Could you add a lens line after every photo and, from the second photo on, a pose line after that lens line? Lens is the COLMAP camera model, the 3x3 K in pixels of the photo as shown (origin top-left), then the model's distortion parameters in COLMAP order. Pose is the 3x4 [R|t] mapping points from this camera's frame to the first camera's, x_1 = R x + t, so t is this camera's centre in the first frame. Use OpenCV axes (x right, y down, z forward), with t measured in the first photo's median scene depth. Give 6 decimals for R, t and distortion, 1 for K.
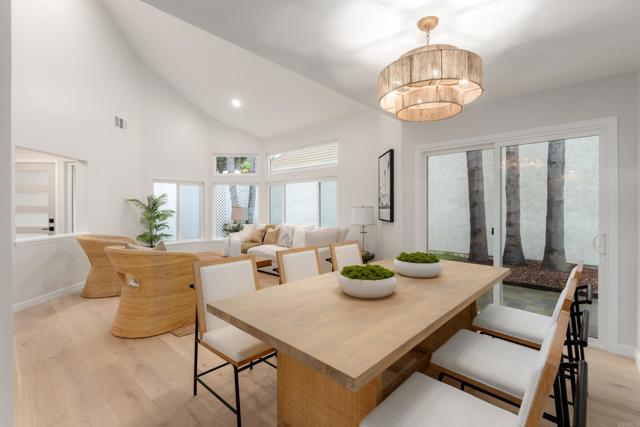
lens RADIAL K [[294.6, 0, 320.0], [0, 294.6, 213.5], [0, 0, 1]] dist [0.000605, 0.000026]
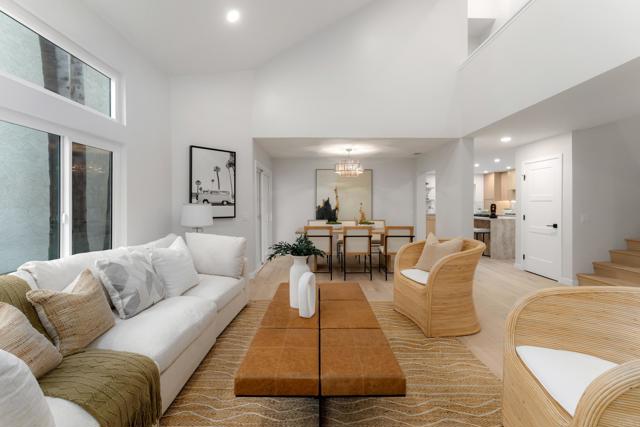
lens RADIAL K [[279.2, 0, 317.5], [0, 279.2, 203.1], [0, 0, 1]] dist [-0.000185, -0.000056]
pose [[-0.686717, 0.006064, 0.726899, -0.560420], [0.017685, 0.999809, 0.008367, -0.021260], [-0.726710, 0.018600, -0.686693, 1.131256]]
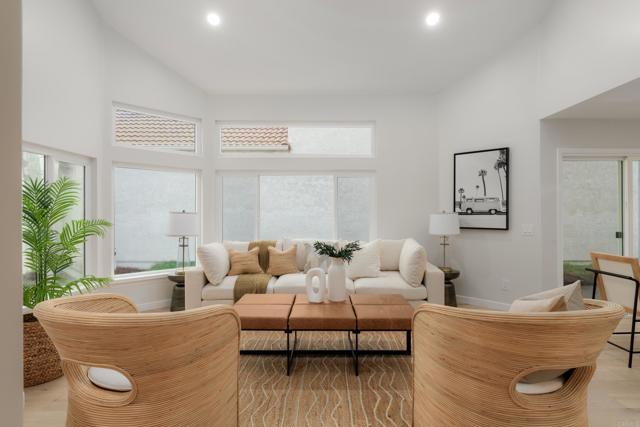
lens RADIAL K [[352.8, 0, 320.0], [0, 352.8, 213.5], [0, 0, 1]] dist [0.000053, -0.000349]
pose [[0.730783, 0.002141, 0.682607, -0.674335], [0.010899, 0.999831, -0.014804, -0.008071], [-0.682523, 0.018258, 0.730636, 0.461098]]
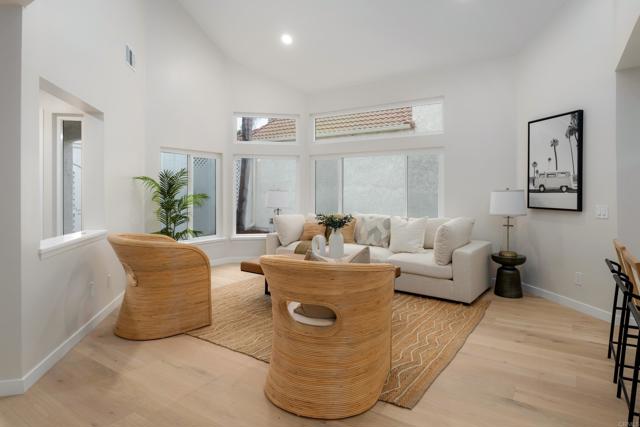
lens RADIAL K [[370.4, 0, 316.7], [0, 370.4, 192.6], [0, 0, 1]] dist [0.002639, 0.000679]
pose [[0.988469, 0.003482, 0.151384, -0.401321], [-0.001163, 0.999881, -0.015408, -0.001076], [-0.151420, 0.015054, 0.988355, 0.150339]]
